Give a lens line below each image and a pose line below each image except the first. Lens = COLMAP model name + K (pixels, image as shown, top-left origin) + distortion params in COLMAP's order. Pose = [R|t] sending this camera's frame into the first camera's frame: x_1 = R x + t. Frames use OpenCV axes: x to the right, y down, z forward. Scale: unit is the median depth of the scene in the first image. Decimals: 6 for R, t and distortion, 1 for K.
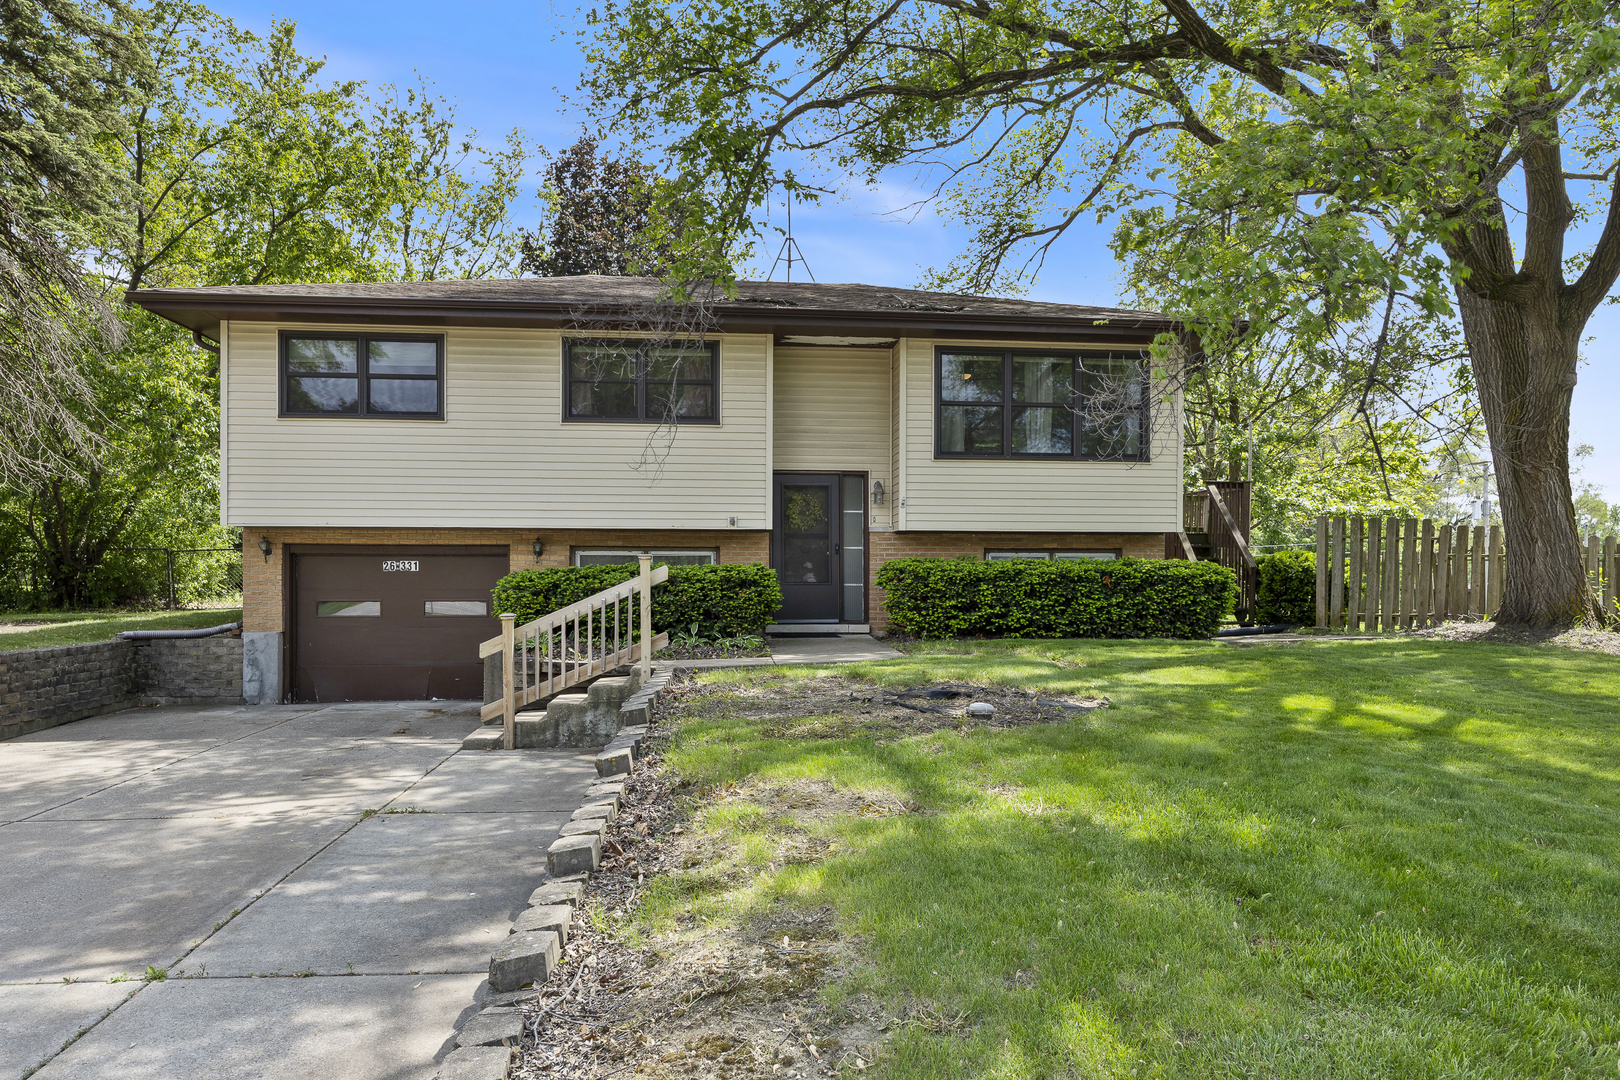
lens RADIAL K [[1007.7, 0, 810.0], [0, 1007.7, 540.0], [0, 0, 1]] dist [-0.001591, -0.001140]
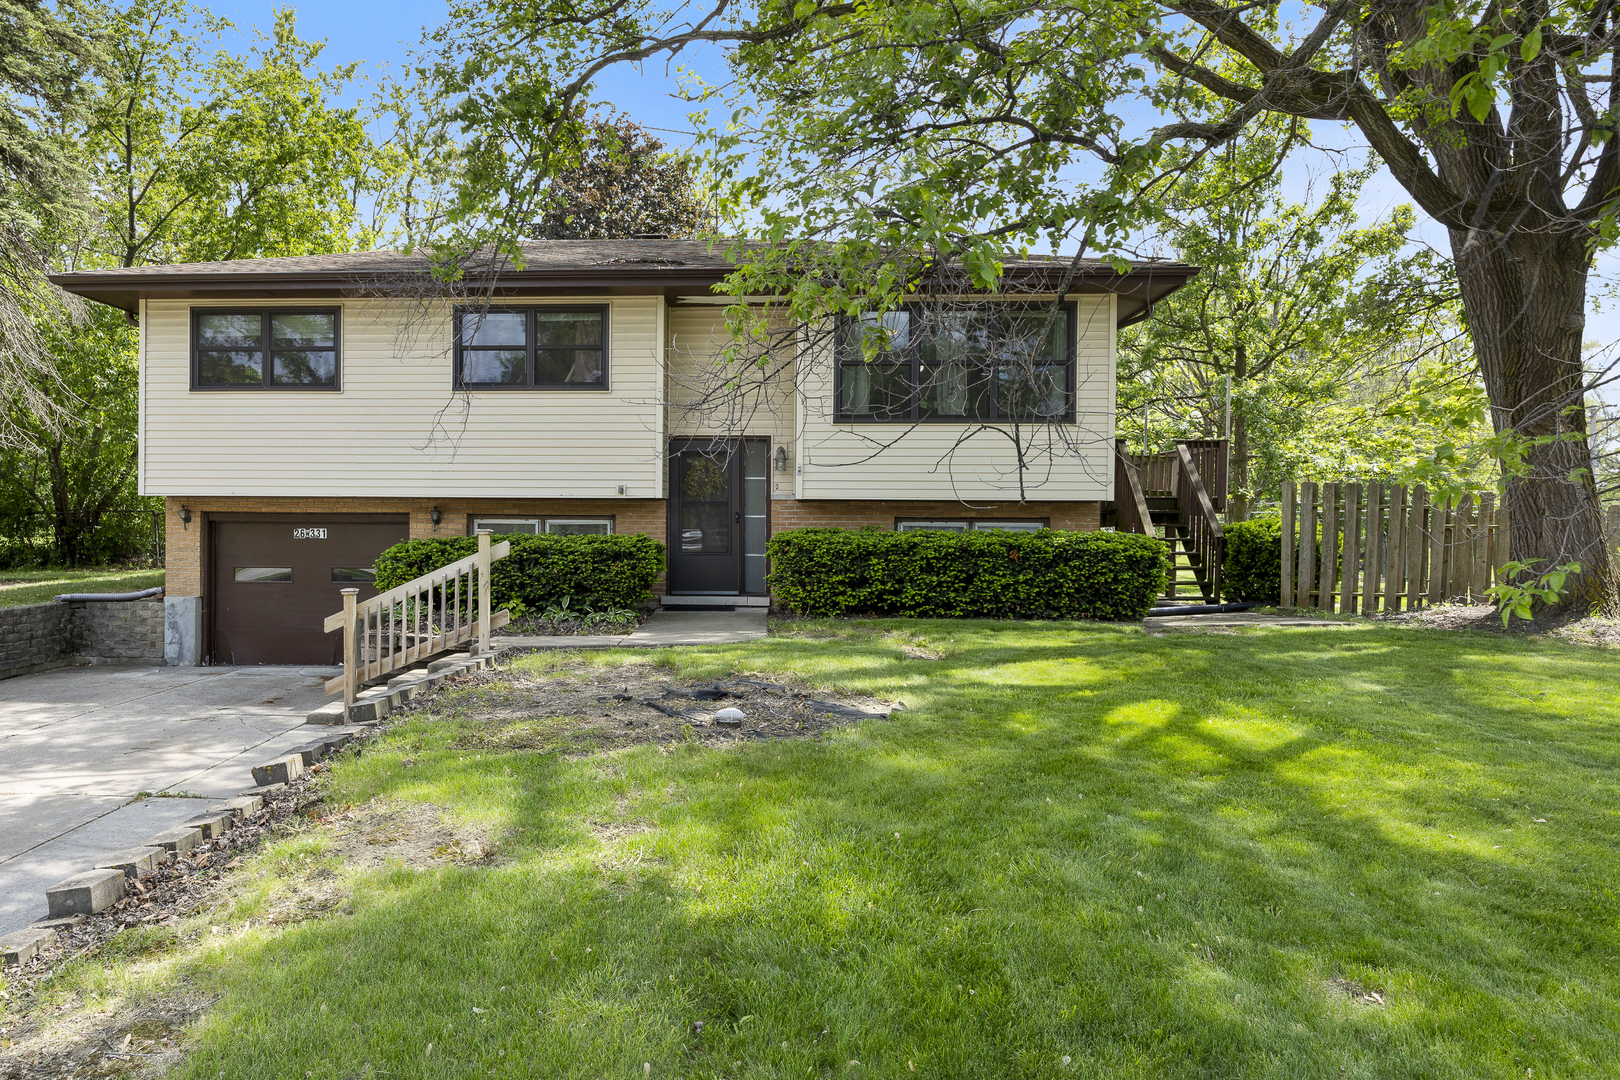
lens RADIAL K [[974.2, 0, 809.8], [0, 974.2, 487.7], [0, 0, 1]] dist [-0.002730, -0.000458]
pose [[0.988069, 0.000279, -0.154014, 0.248865], [0.001101, 0.999960, 0.008872, -0.028934], [0.154011, -0.008936, 0.988029, 0.101632]]
